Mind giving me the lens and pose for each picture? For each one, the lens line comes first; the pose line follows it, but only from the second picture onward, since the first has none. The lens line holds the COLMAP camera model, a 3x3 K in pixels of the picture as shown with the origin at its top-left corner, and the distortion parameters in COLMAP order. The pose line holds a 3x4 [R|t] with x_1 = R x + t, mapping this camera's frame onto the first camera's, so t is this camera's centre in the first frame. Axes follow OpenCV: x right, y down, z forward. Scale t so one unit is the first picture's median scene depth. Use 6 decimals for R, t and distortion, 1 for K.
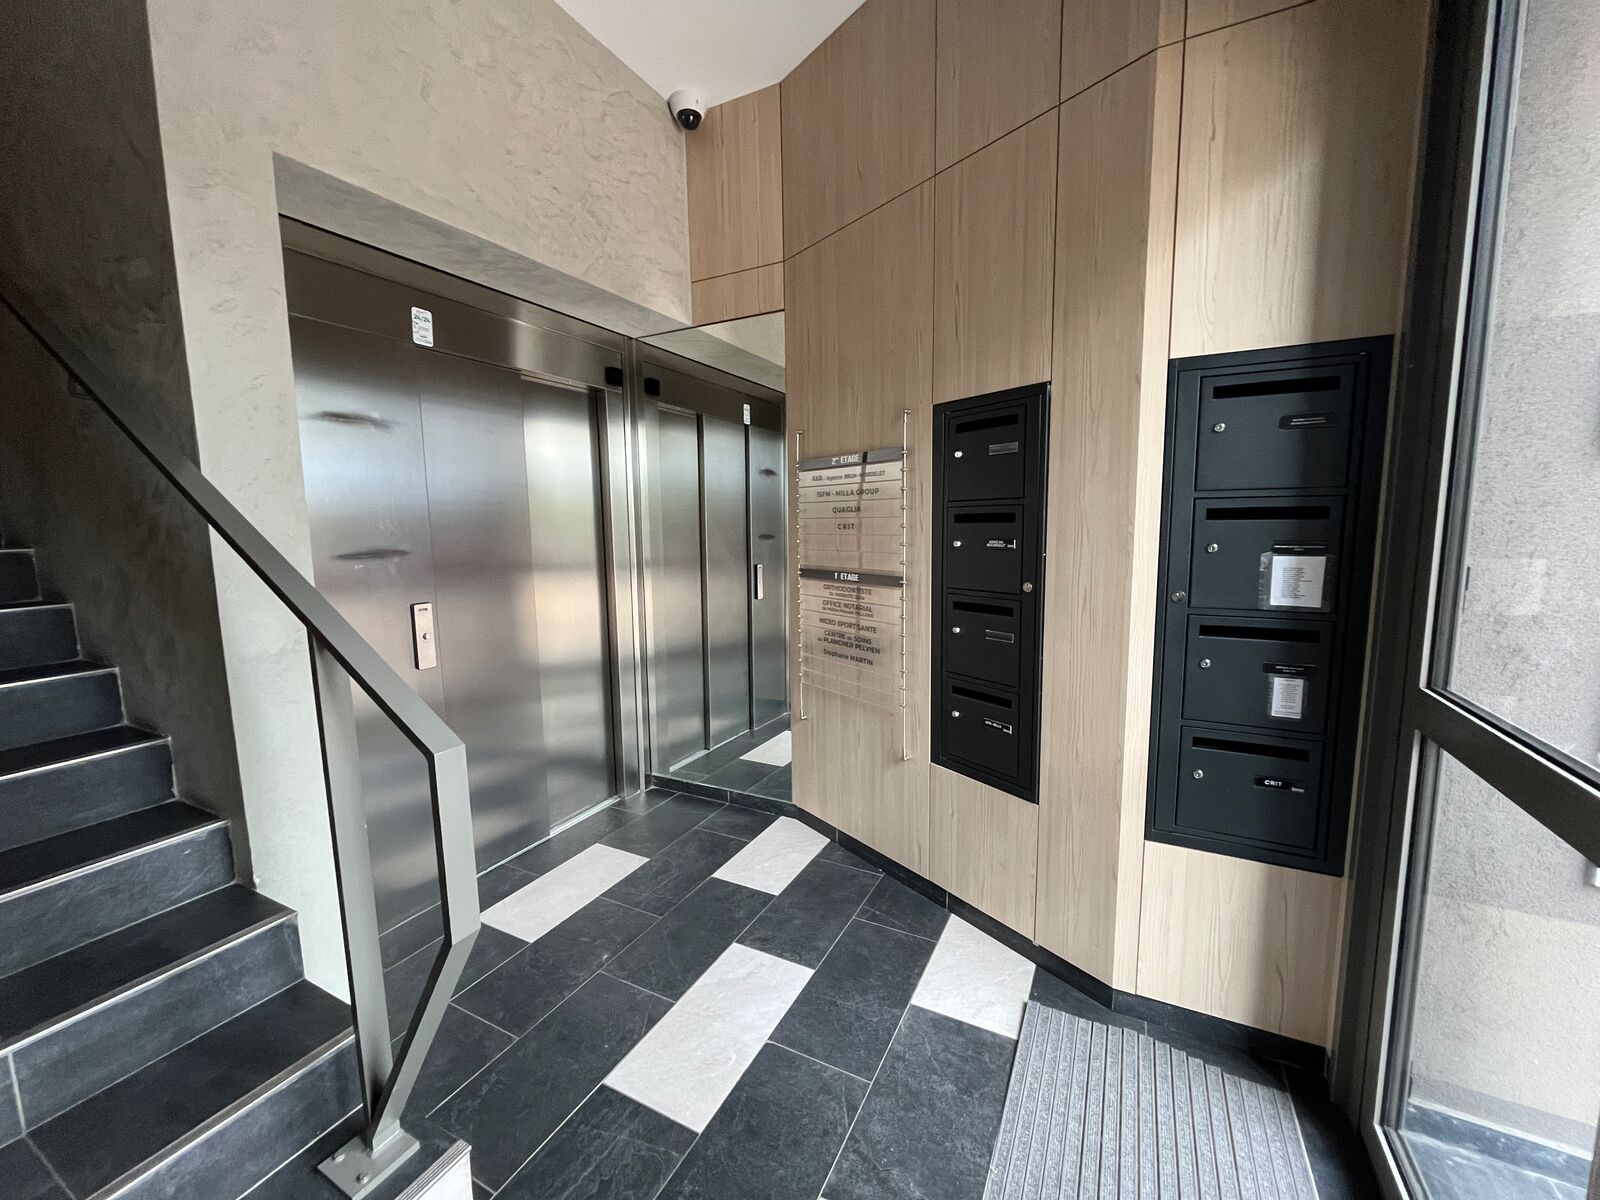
lens RADIAL K [[645.8, 0, 794.1], [0, 645.8, 600.5], [0, 0, 1]] dist [-0.003550, 0.000439]
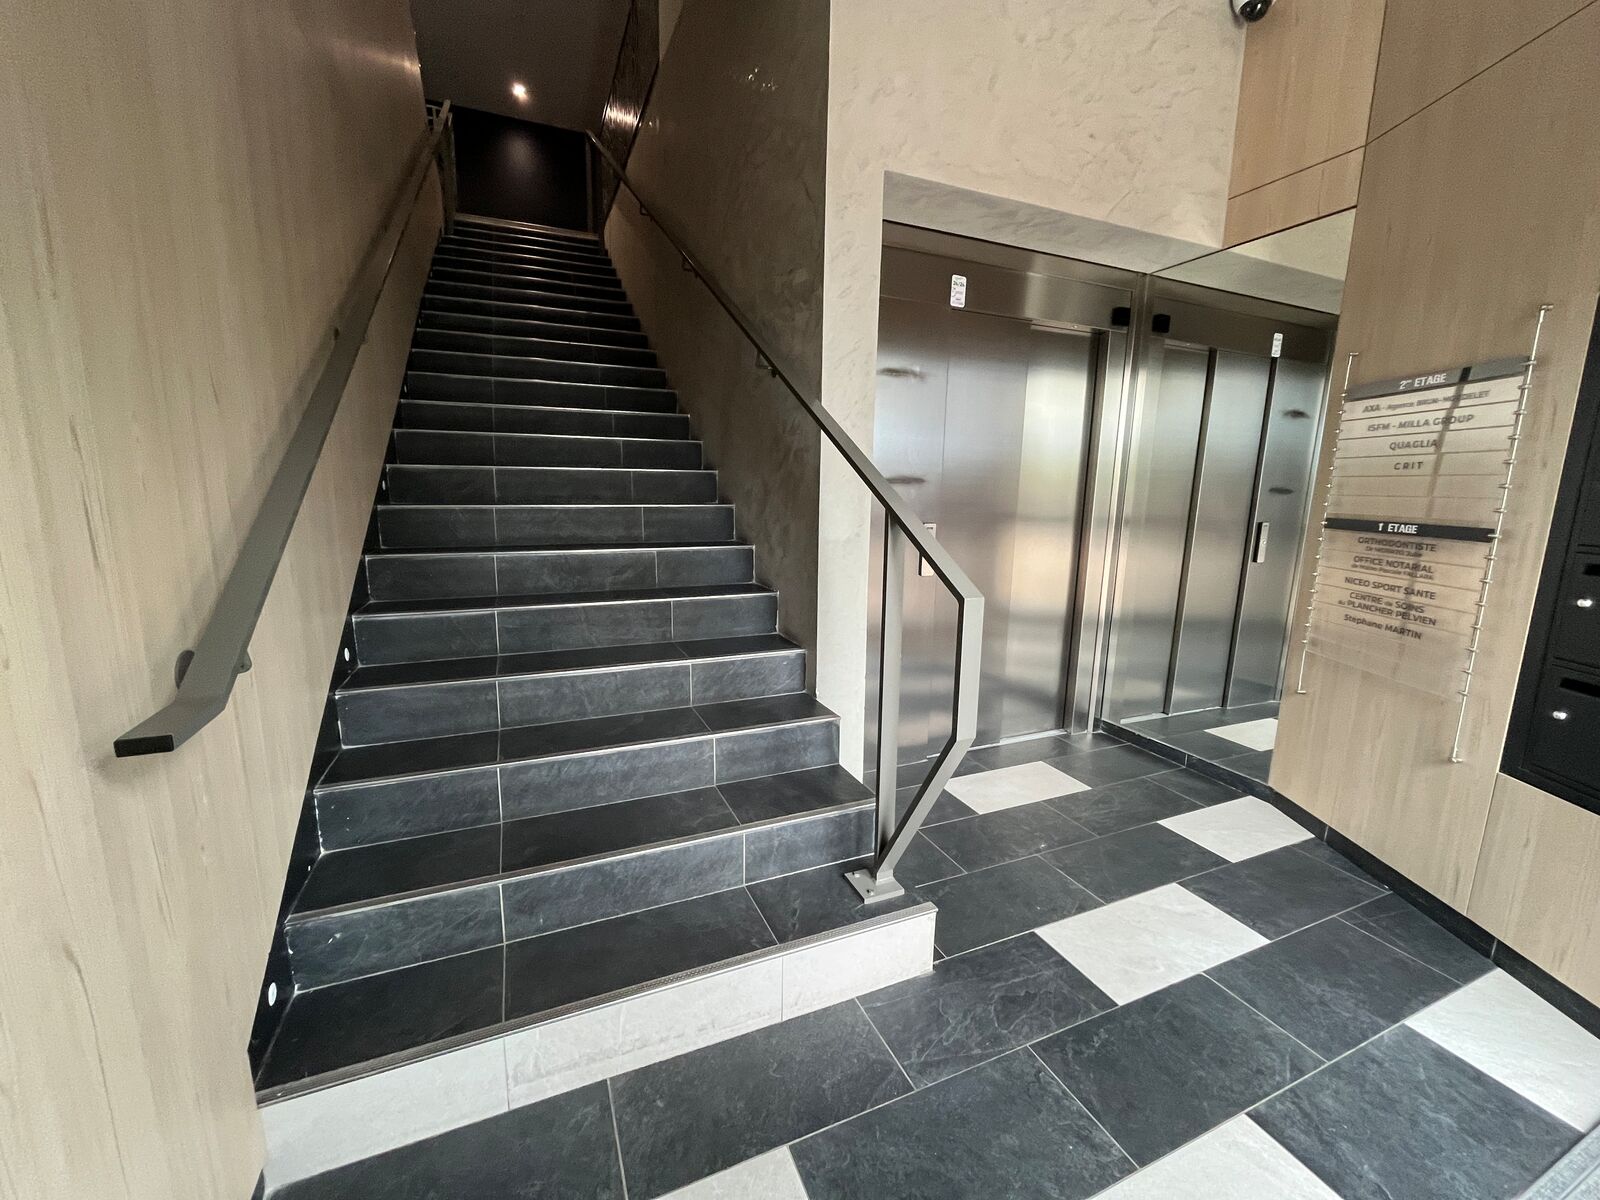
lens RADIAL K [[645.8, 0, 794.1], [0, 645.8, 600.5], [0, 0, 1]] dist [-0.003550, 0.000439]
pose [[0.776544, 0.136752, -0.615044, 0.001921], [-0.103829, 0.990591, 0.089160, 0.064265], [0.621449, -0.005378, 0.783436, -0.121681]]
